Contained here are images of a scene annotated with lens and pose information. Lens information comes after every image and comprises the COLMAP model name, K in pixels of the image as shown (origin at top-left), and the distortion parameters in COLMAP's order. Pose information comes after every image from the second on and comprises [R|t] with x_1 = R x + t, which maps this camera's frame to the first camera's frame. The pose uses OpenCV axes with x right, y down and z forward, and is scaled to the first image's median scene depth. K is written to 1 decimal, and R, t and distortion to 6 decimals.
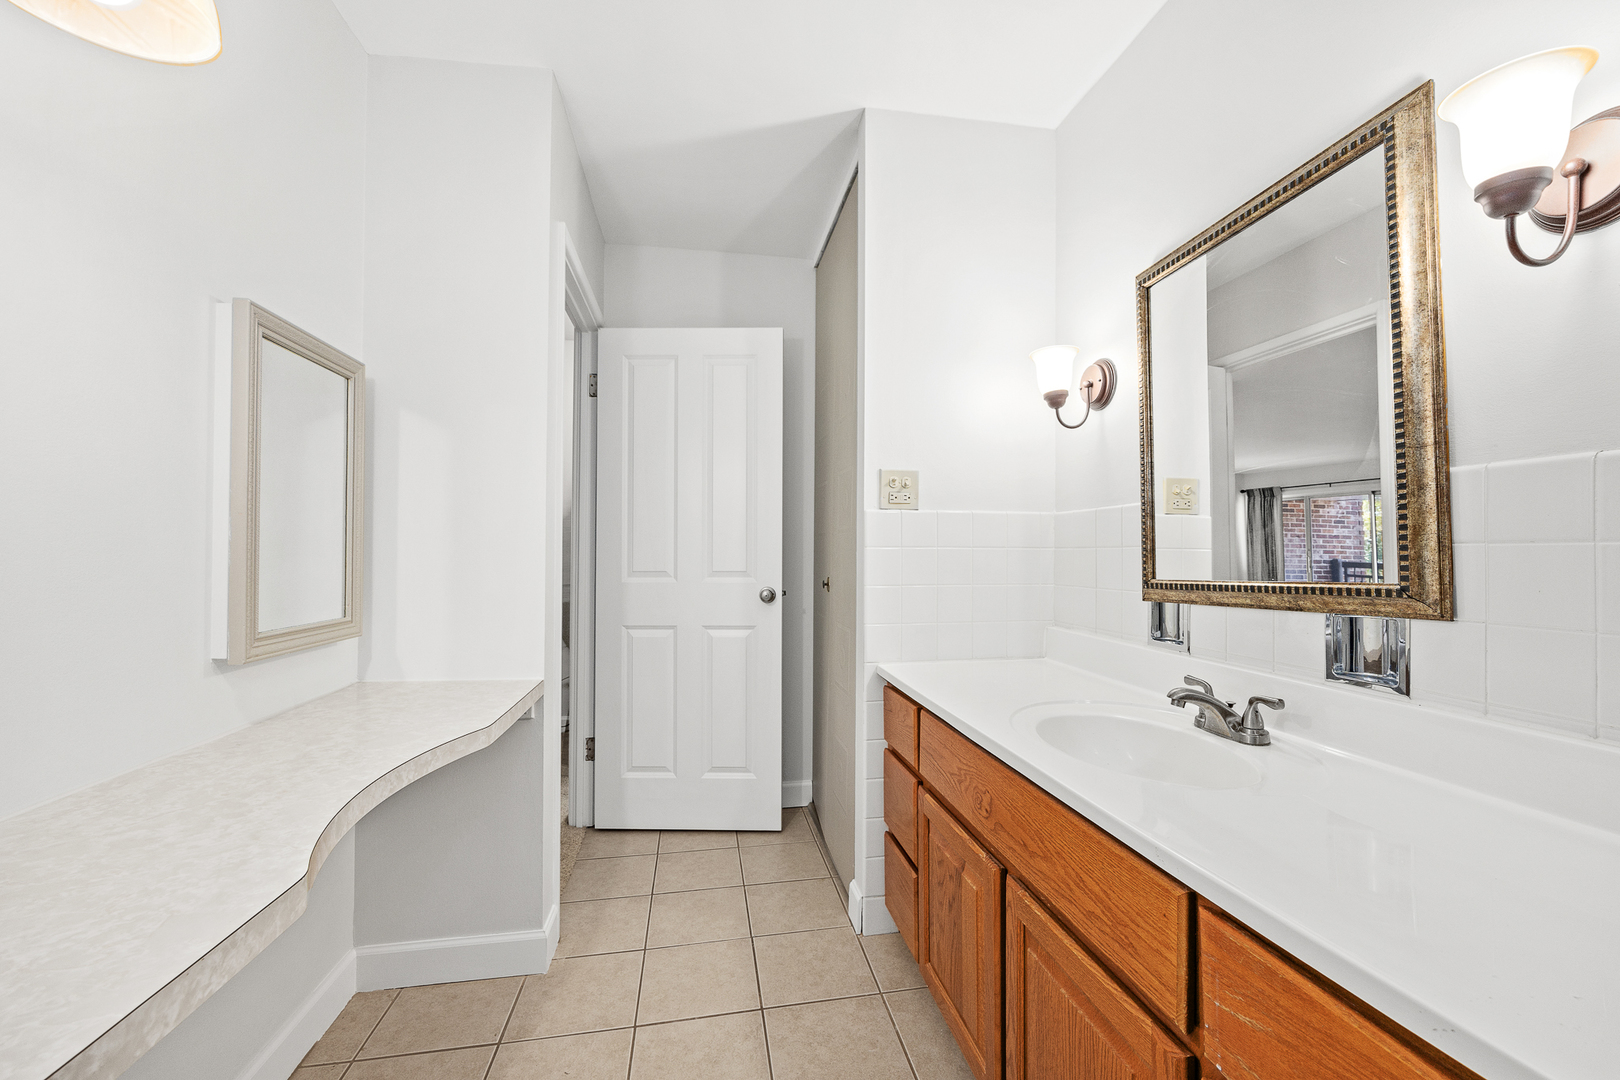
lens RADIAL K [[621.9, 0, 804.4], [0, 621.9, 544.3], [0, 0, 1]] dist [-0.002757, -0.000210]
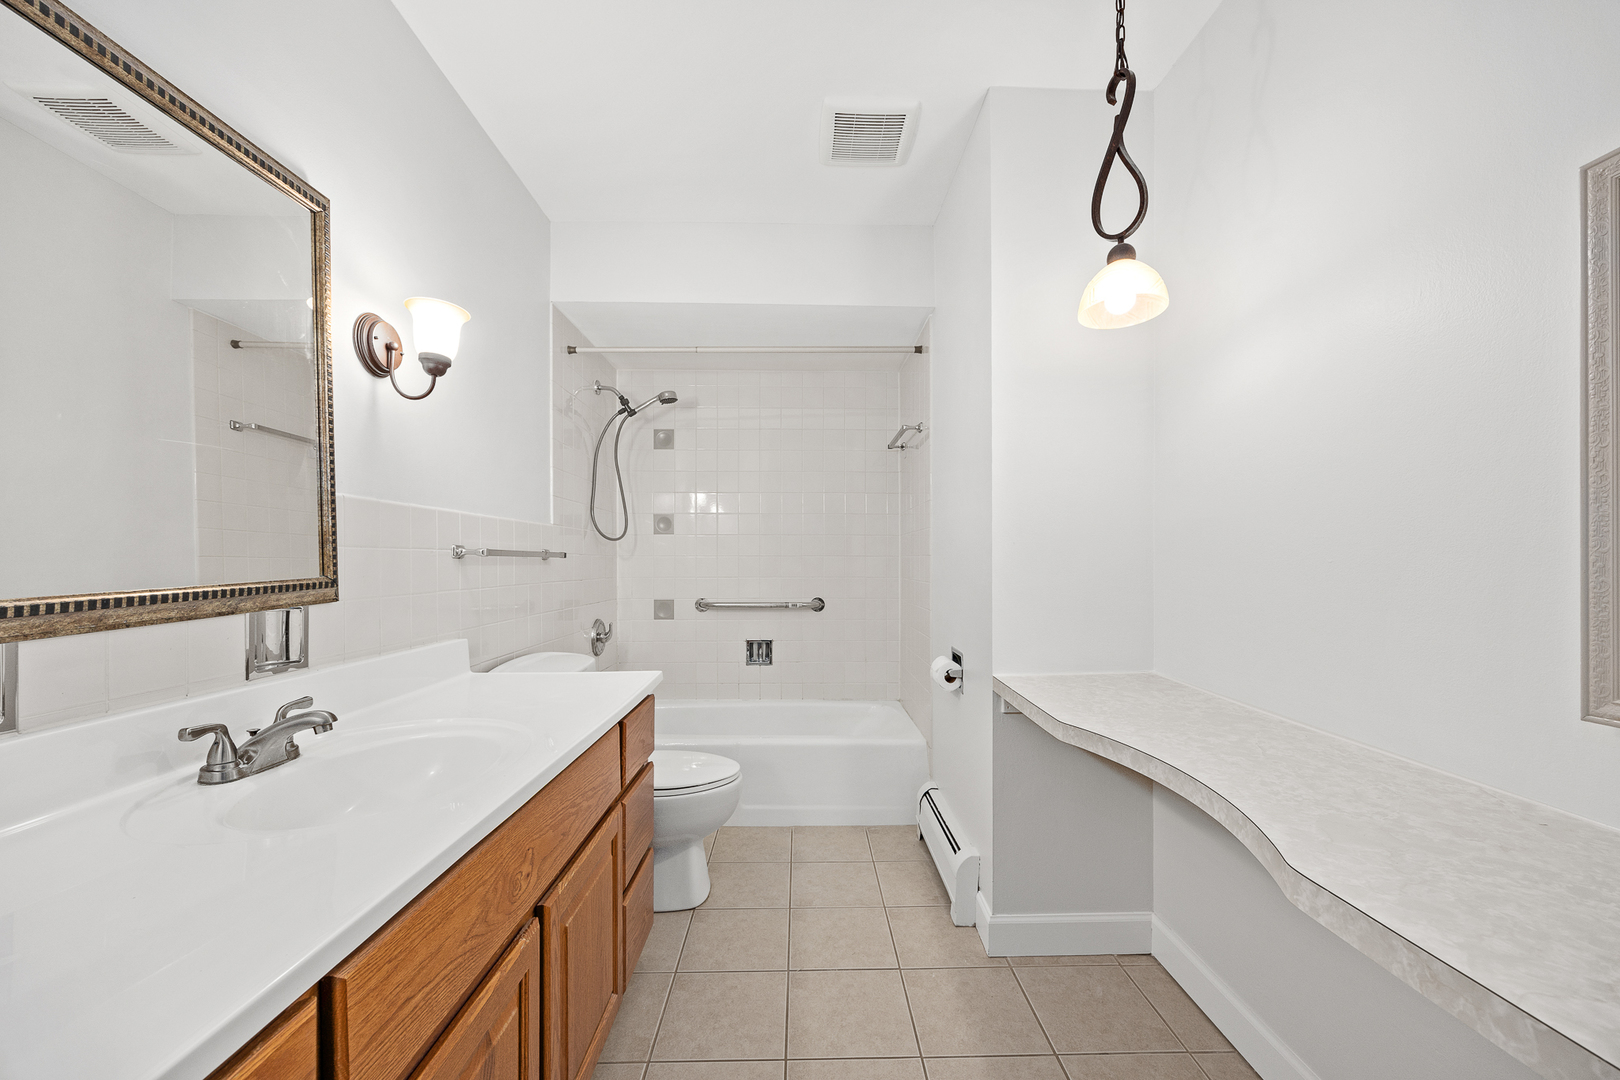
lens RADIAL K [[621.9, 0, 811.5], [0, 621.9, 553.5], [0, 0, 1]] dist [-0.002757, -0.000210]
pose [[-0.985716, 0.008780, 0.168185, -0.253886], [0.003593, 0.999509, -0.031125, 0.050452], [-0.168375, -0.030076, -0.985264, 1.940422]]
